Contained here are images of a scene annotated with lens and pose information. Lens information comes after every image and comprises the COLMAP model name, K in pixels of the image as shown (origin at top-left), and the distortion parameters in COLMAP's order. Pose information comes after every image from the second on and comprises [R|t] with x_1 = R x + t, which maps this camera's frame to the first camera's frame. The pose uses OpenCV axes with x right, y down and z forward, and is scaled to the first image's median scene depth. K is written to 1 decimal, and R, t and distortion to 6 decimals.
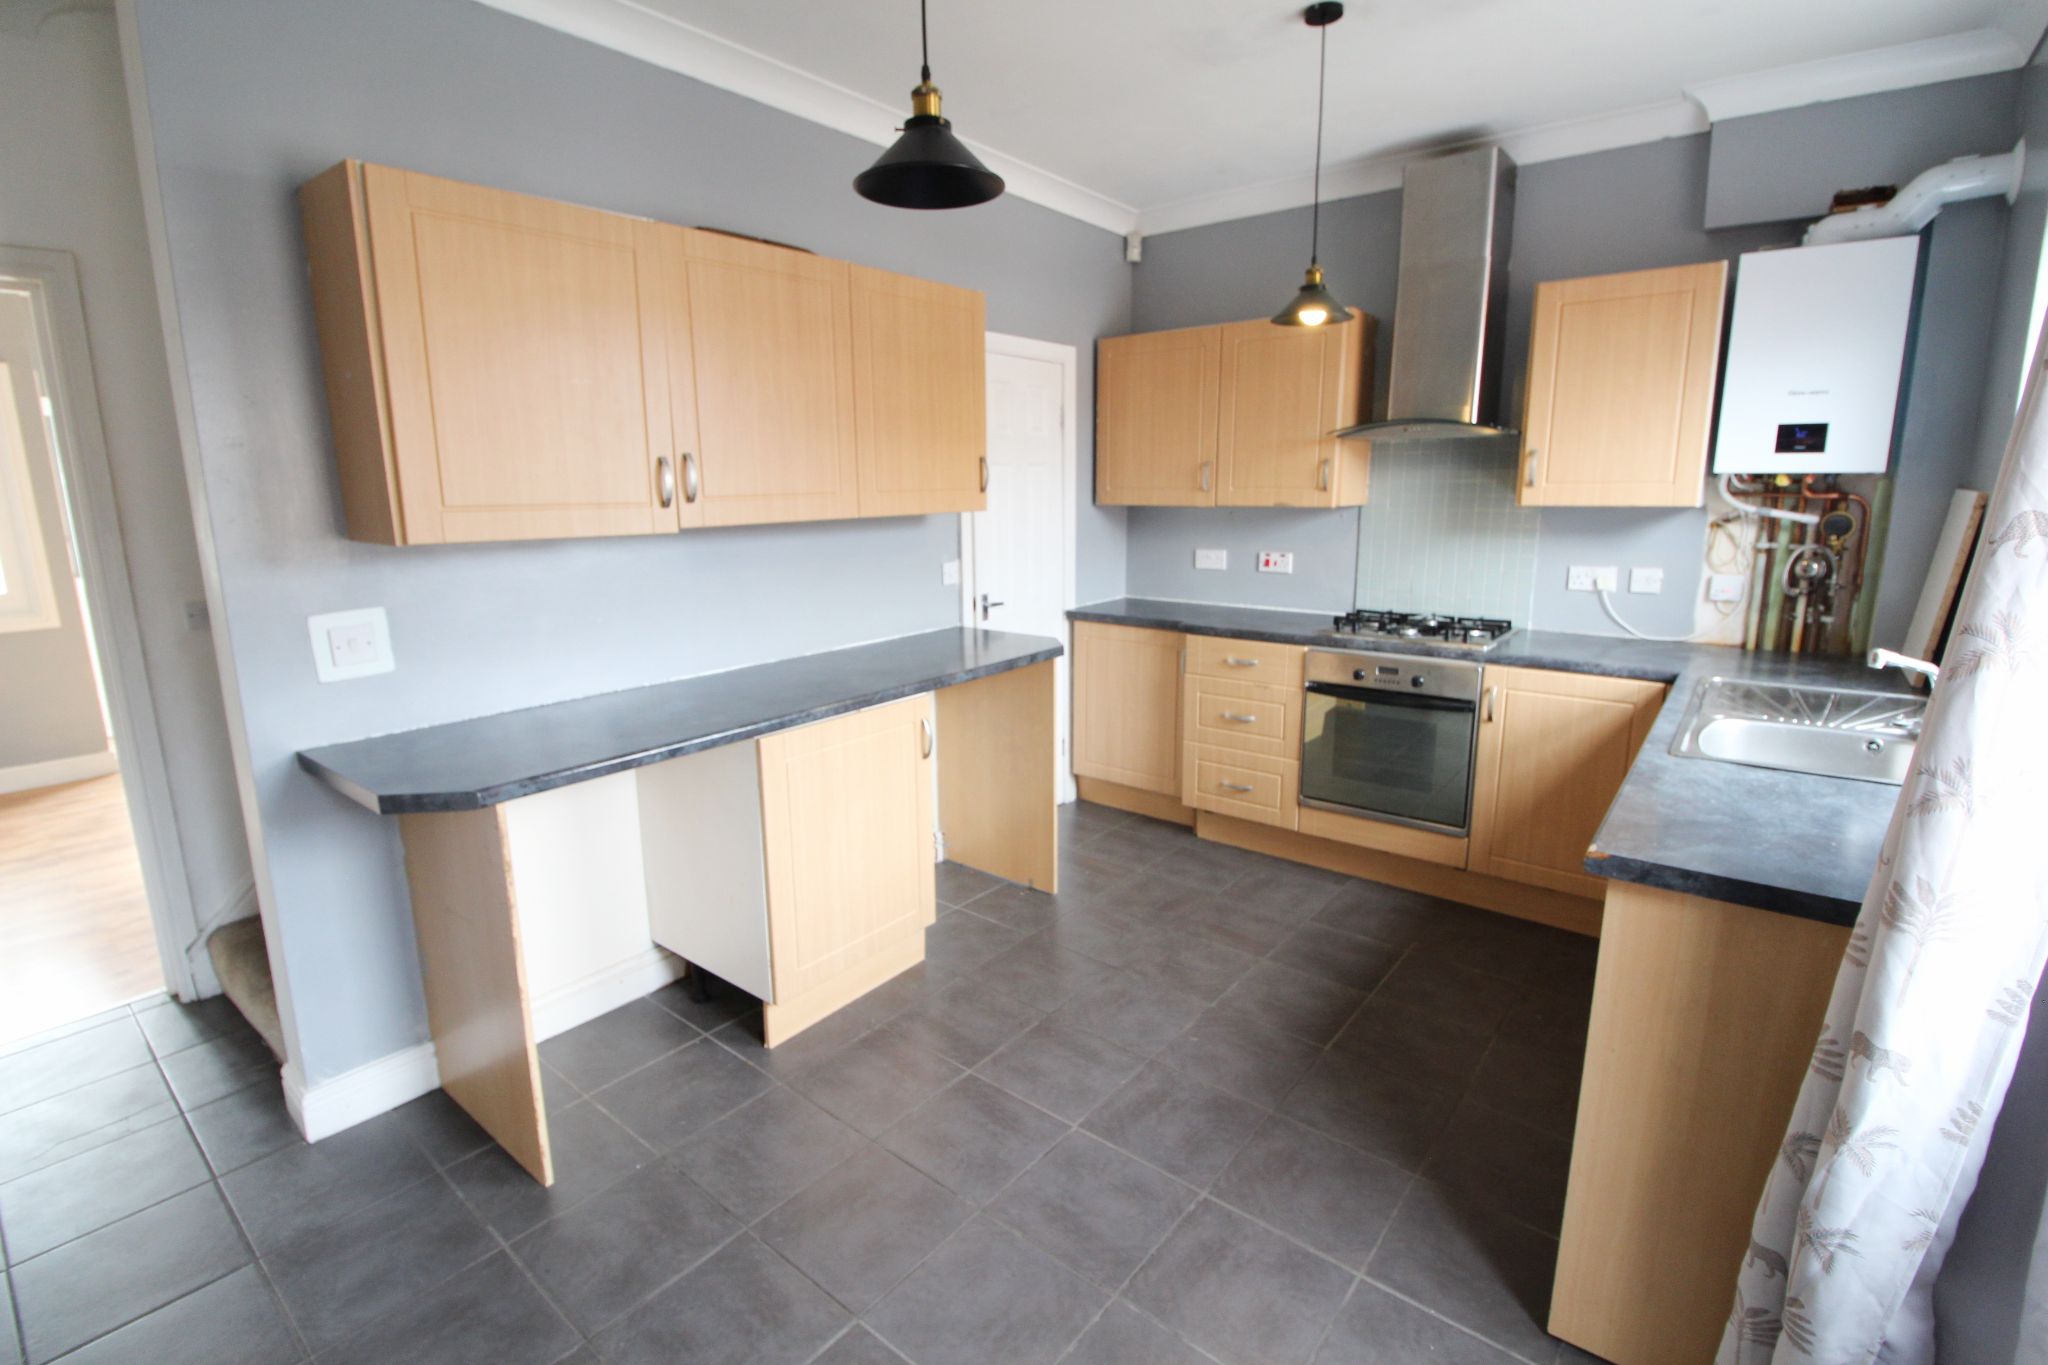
lens RADIAL K [[952.5, 0, 1021.9], [0, 952.5, 675.7], [0, 0, 1]] dist [-0.001096, -0.012033]
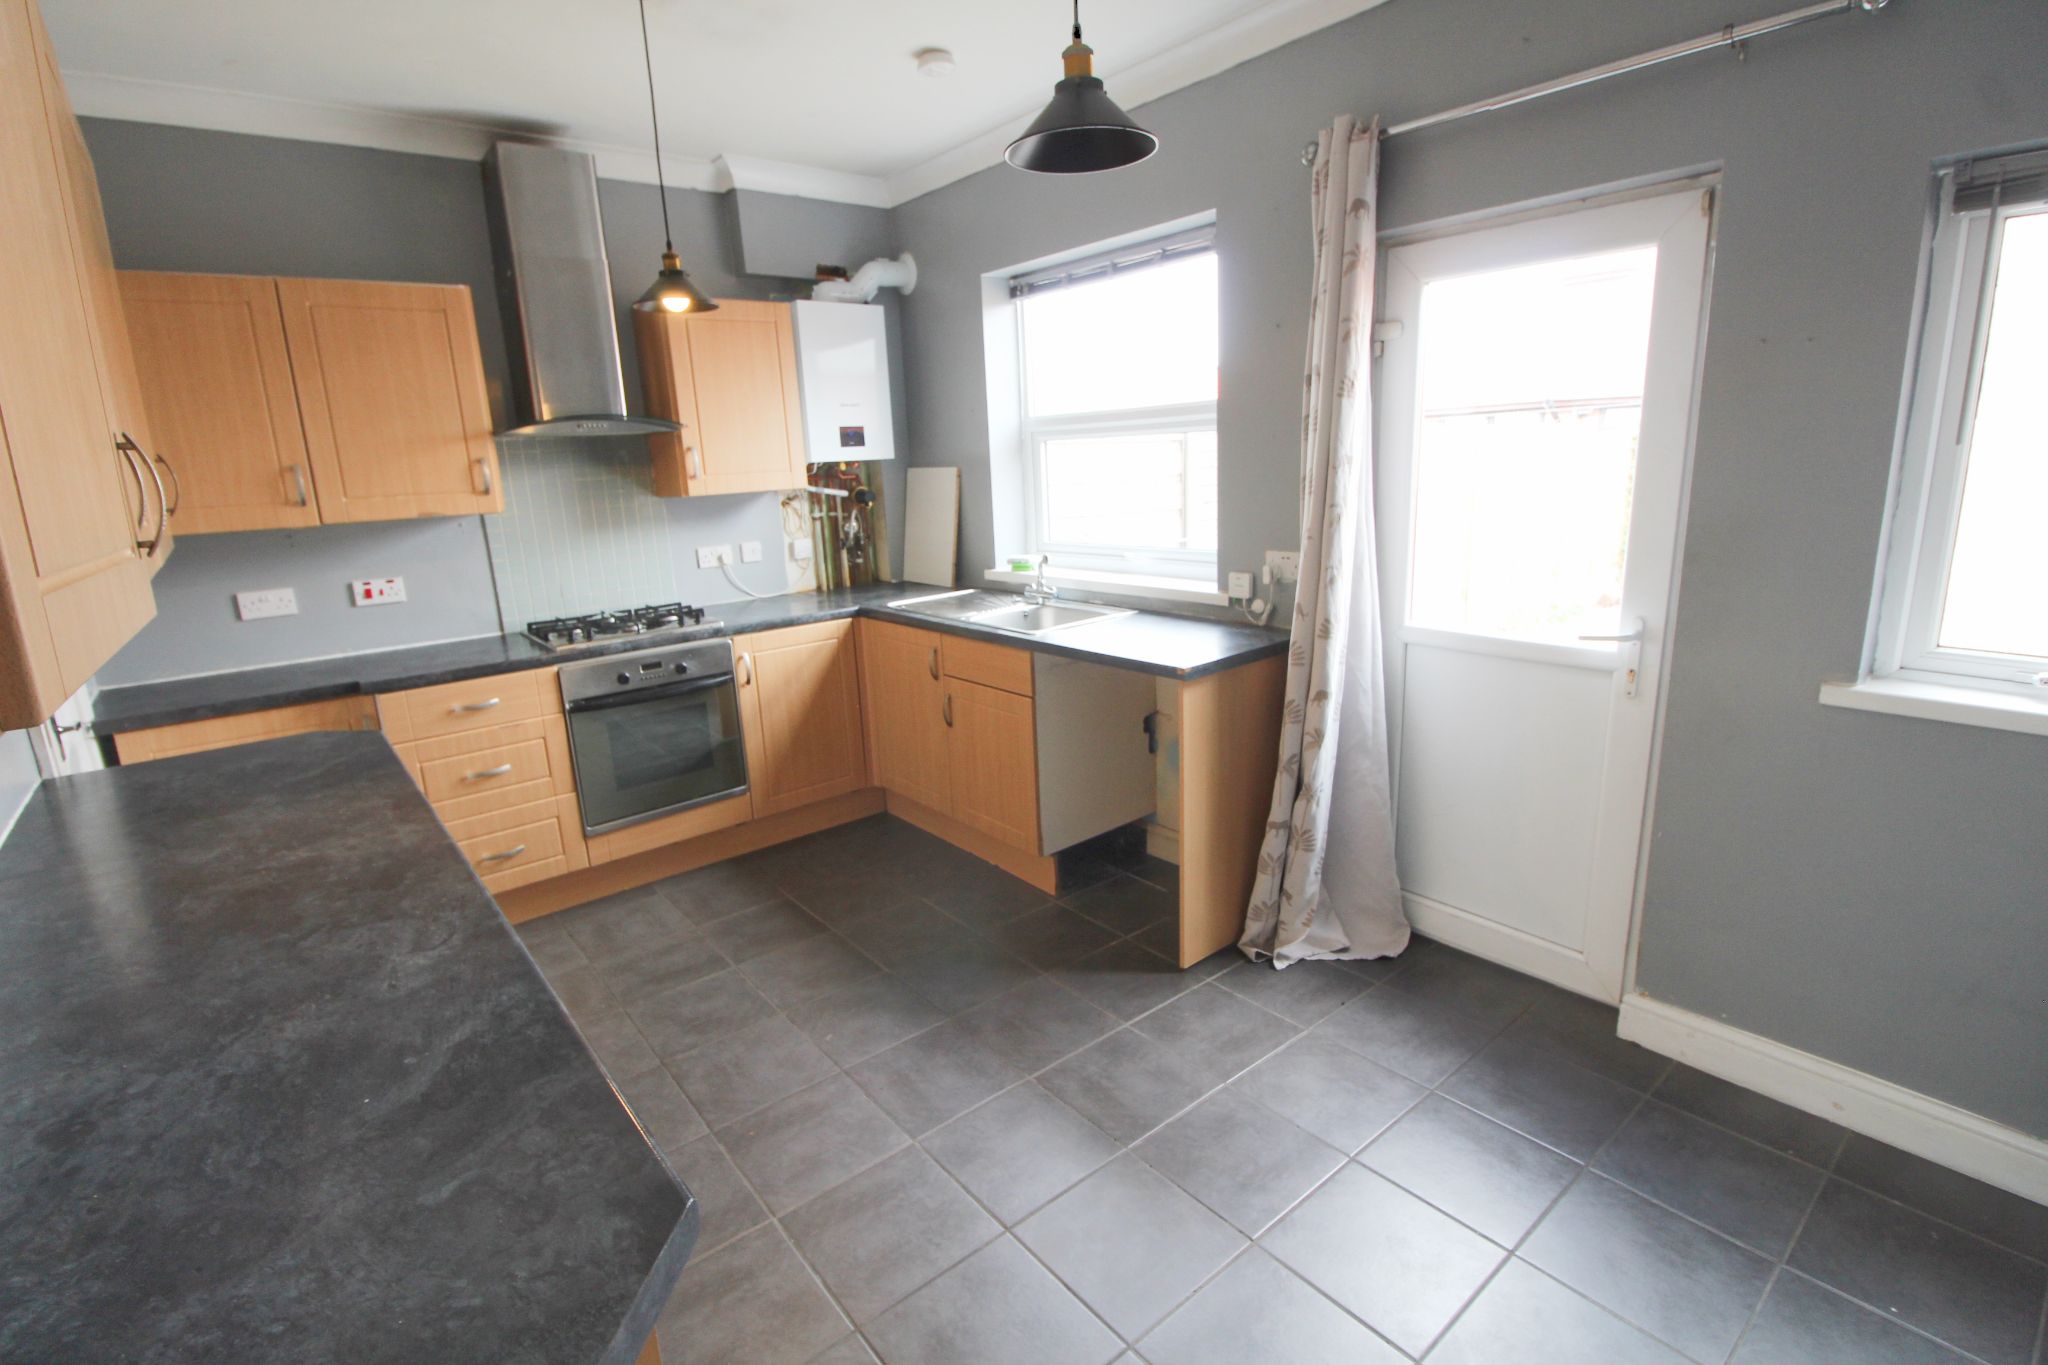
lens RADIAL K [[943.5, 0, 1024.0], [0, 943.5, 682.5], [0, 0, 1]] dist [-0.021514, -0.000189]
pose [[0.199349, -0.230192, 0.952508, -0.494784], [0.236962, 0.954494, 0.181079, -0.076888], [-0.950847, 0.189610, 0.244824, 0.399397]]
